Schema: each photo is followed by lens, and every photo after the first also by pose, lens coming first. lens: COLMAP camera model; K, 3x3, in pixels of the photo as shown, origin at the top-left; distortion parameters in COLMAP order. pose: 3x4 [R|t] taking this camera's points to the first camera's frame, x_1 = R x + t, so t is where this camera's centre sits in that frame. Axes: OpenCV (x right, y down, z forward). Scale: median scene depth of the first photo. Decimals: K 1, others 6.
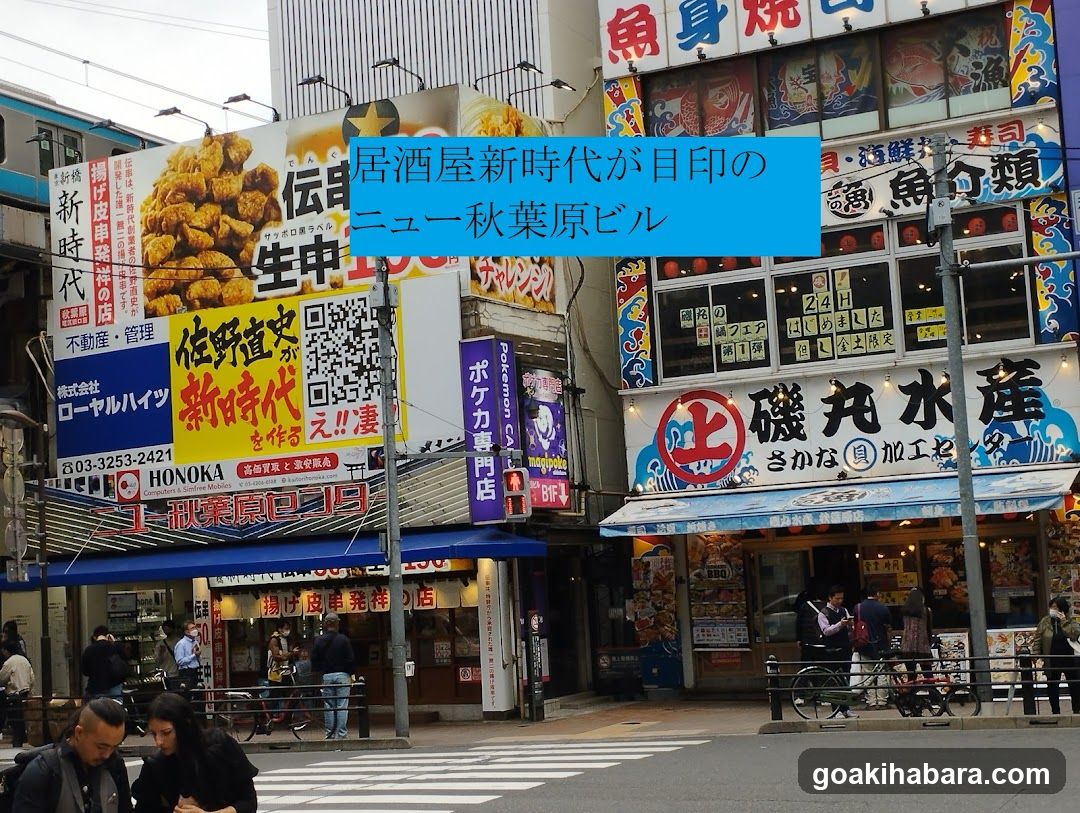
lens RADIAL K [[1621.5, 0, 533.0], [0, 1621.5, 424.8], [0, 0, 1]] dist [0.100431, -0.100624]
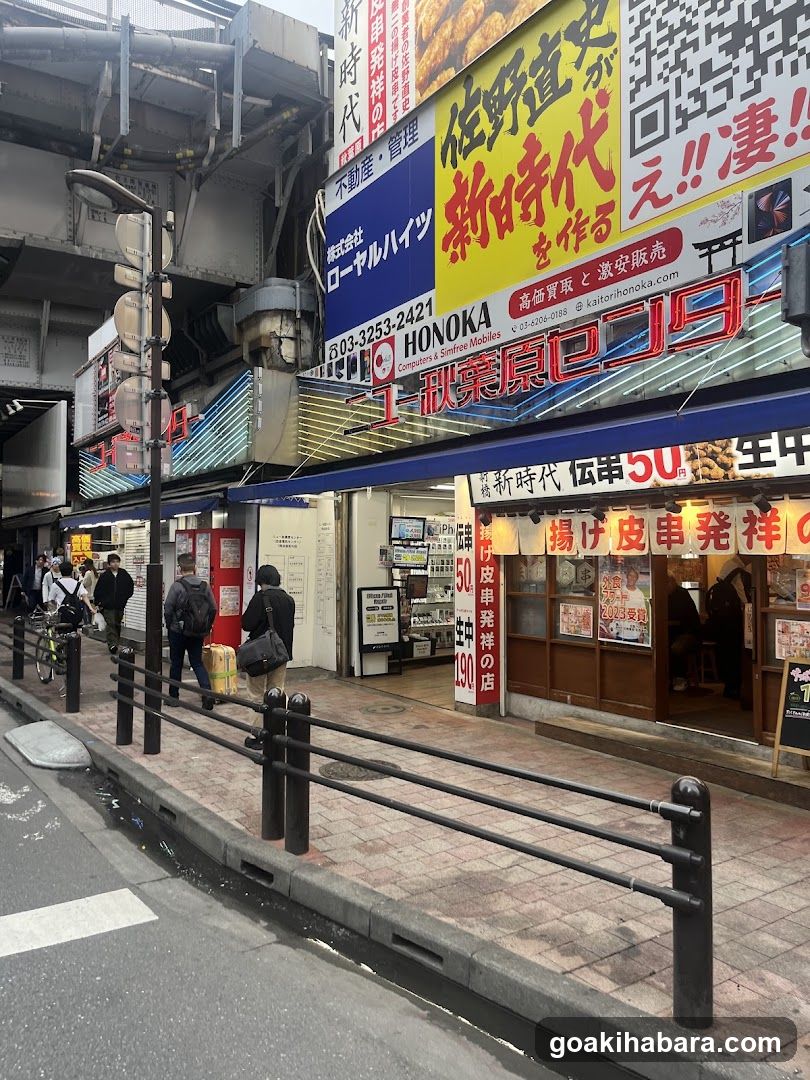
lens RADIAL K [[828.6, 0, 405.0], [0, 828.6, 540.0], [0, 0, 1]] dist [0.082395, -0.118519]
pose [[0.884693, 0.047091, -0.463790, -0.069233], [-0.002128, 0.995282, 0.096998, 0.082497], [0.466170, -0.084826, 0.880619, 0.697625]]
